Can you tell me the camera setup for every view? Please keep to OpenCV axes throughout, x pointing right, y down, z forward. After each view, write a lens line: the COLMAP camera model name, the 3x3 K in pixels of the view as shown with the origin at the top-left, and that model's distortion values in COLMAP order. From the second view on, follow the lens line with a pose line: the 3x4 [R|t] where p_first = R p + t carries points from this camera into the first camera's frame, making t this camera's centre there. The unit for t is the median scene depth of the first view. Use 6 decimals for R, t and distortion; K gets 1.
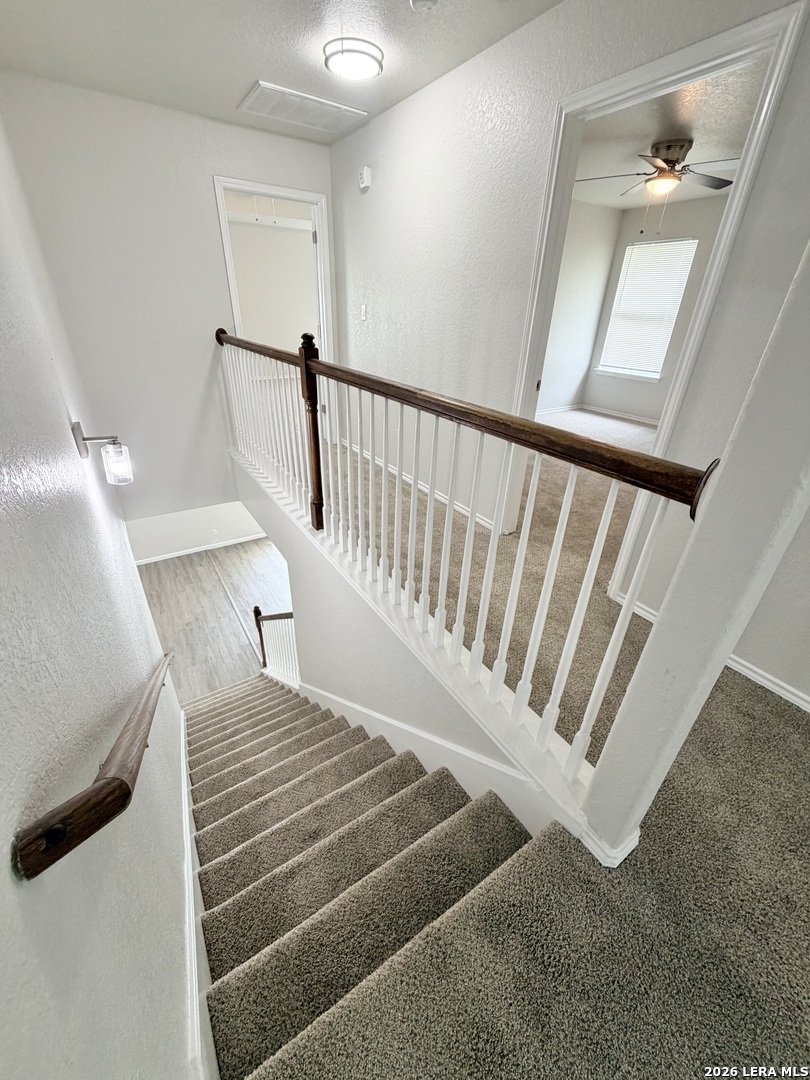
lens RADIAL K [[431.5, 0, 405.0], [0, 431.5, 540.0], [0, 0, 1]] dist [0.001256, -0.000394]
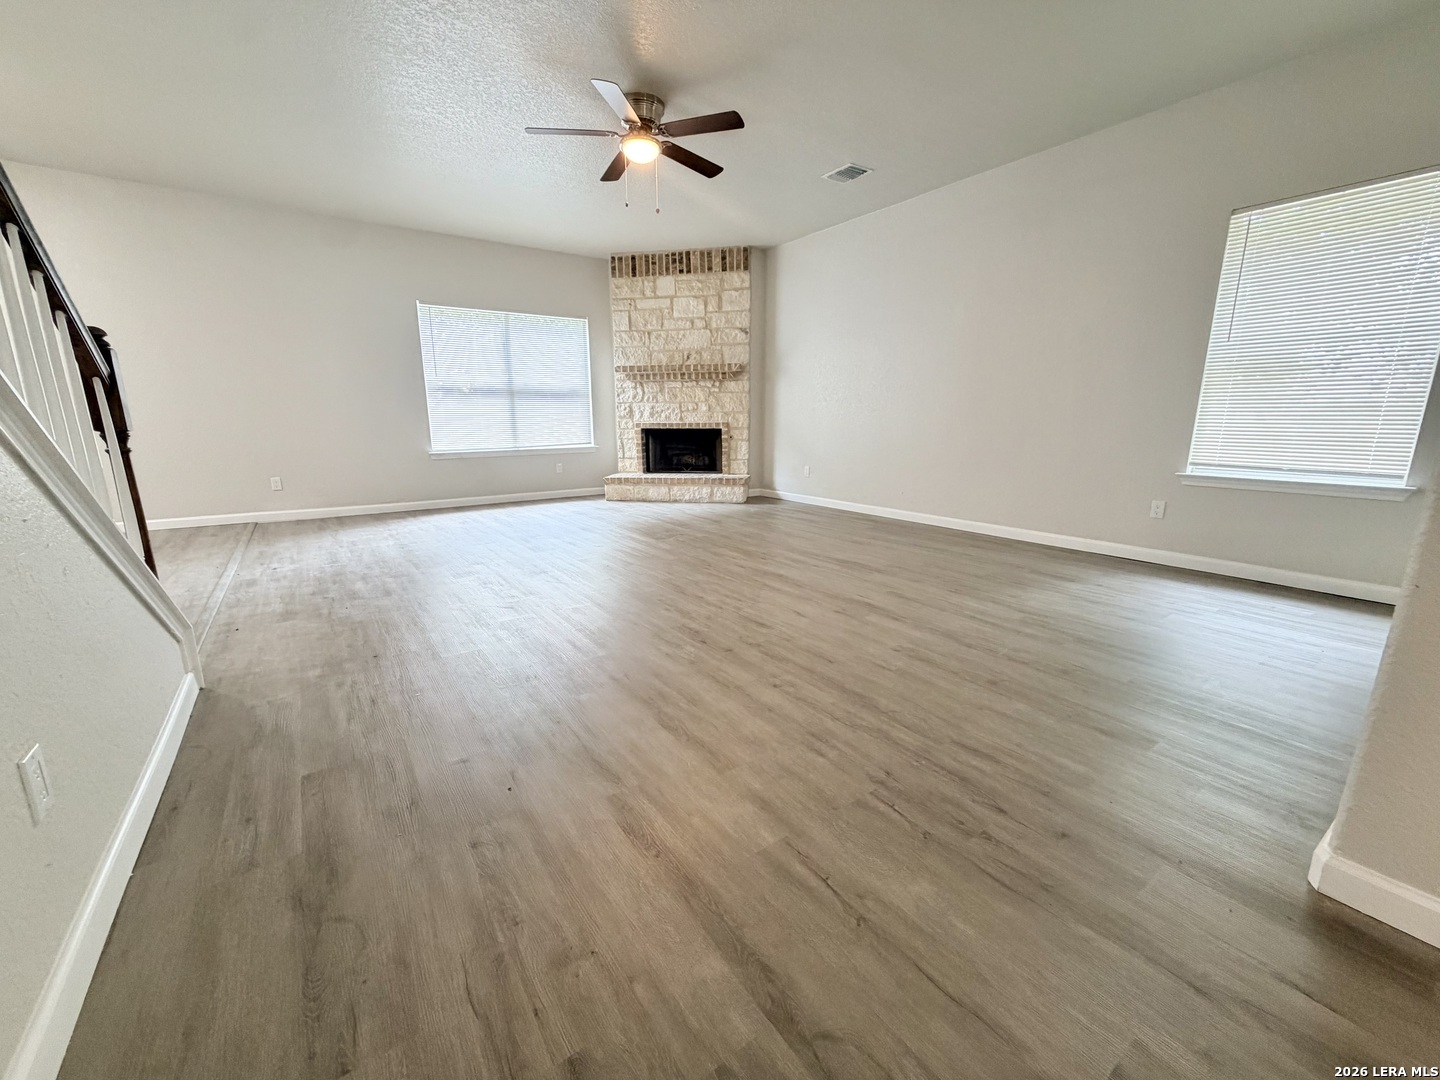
lens RADIAL K [[575.4, 0, 717.7], [0, 575.4, 542.4], [0, 0, 1]] dist [0.001256, -0.000394]
pose [[0.998647, -0.039044, 0.034355, 0.000967], [0.047098, 0.959136, -0.278999, 0.293817], [-0.022058, 0.280239, 0.959677, 0.539168]]
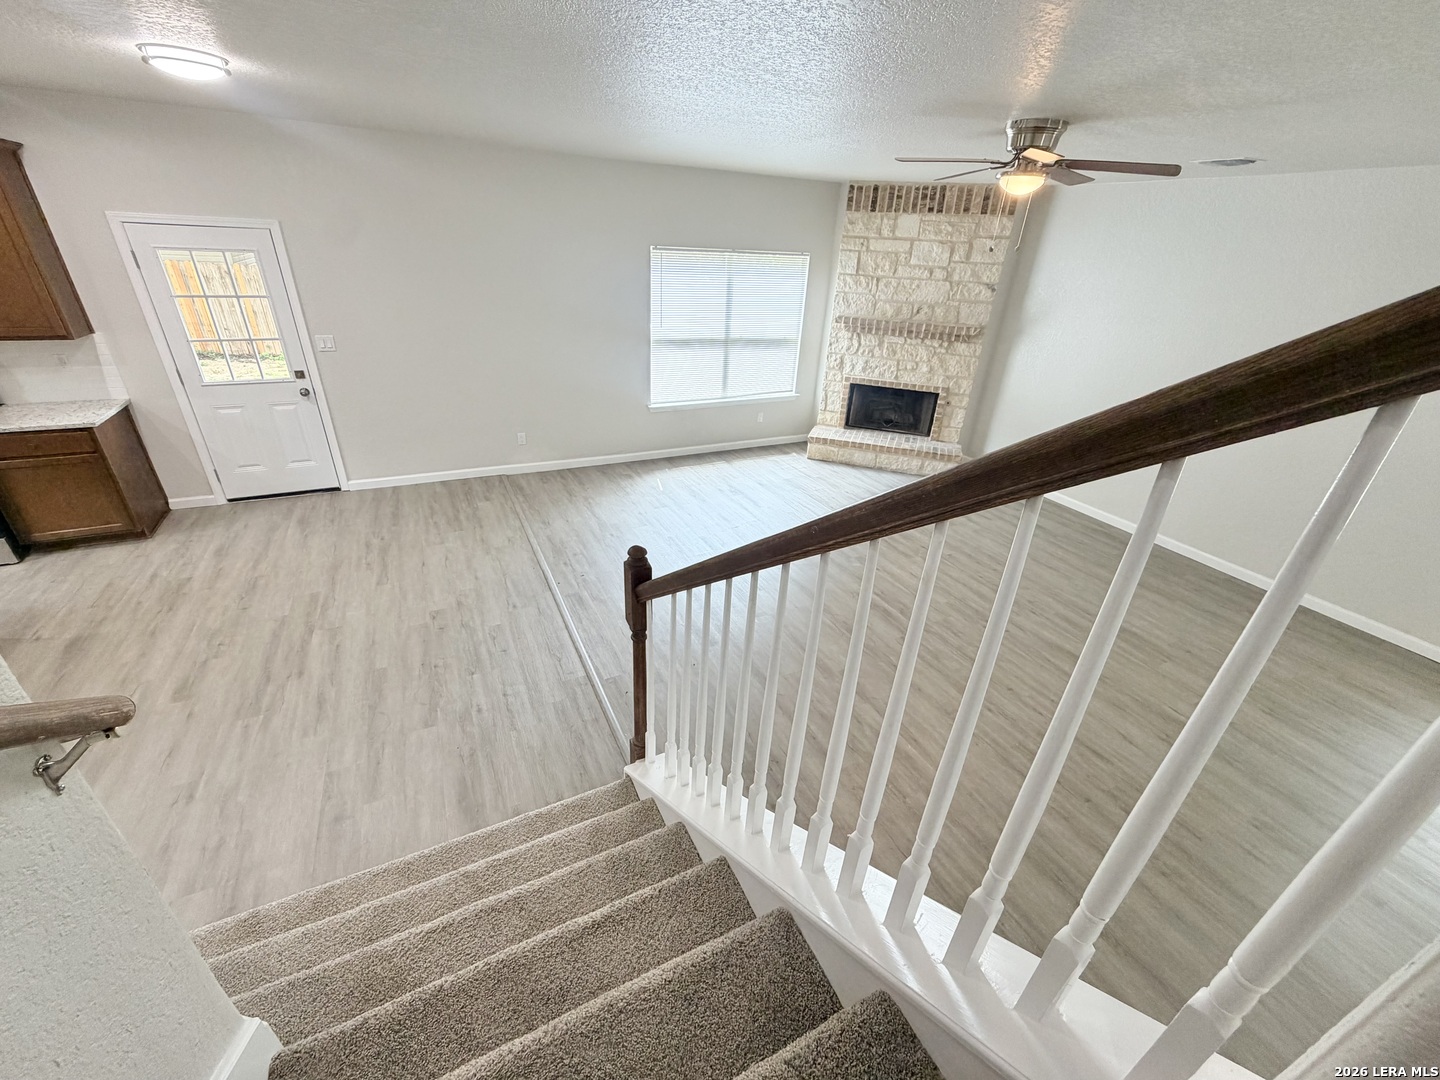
lens RADIAL K [[575.4, 0, 717.7], [0, 575.4, 542.4], [0, 0, 1]] dist [0.001256, -0.000394]
pose [[0.993388, 0.069027, -0.091734, -0.198434], [-0.070989, 0.997309, -0.018303, 0.117796], [0.090224, 0.024694, 0.995615, 0.486202]]
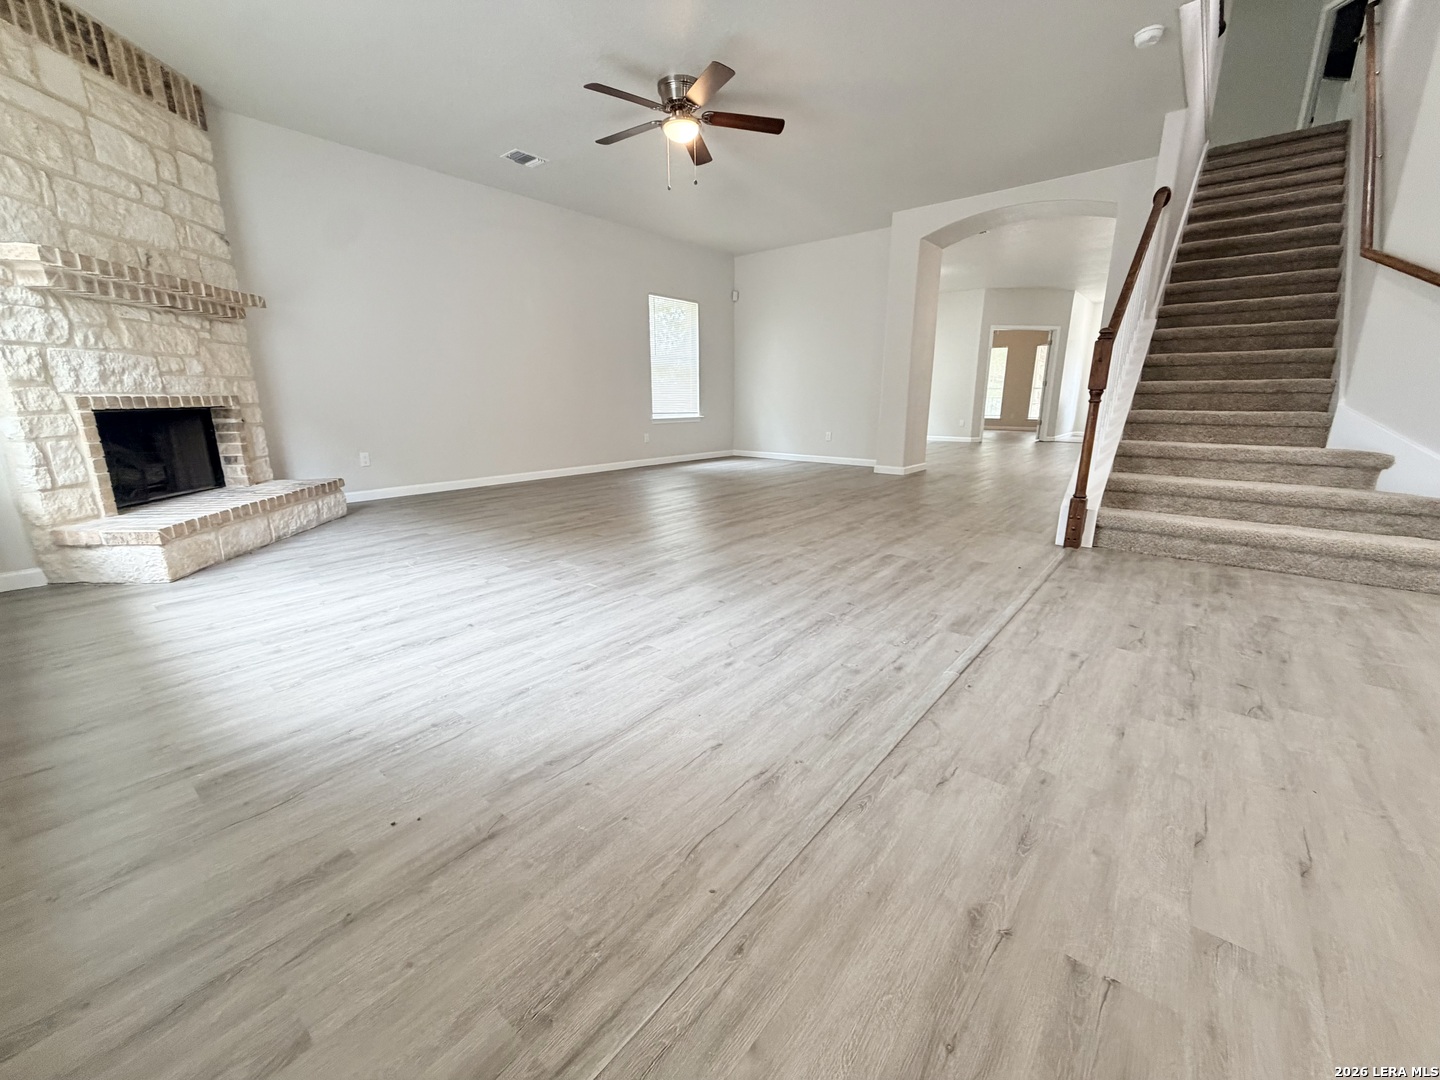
lens RADIAL K [[575.4, 0, 717.7], [0, 575.4, 542.4], [0, 0, 1]] dist [0.001256, -0.000394]
pose [[-0.294870, -0.264347, 0.918244, -0.622722], [0.451216, 0.808561, 0.377667, -0.050012], [-0.842292, 0.525690, -0.119142, 1.151734]]
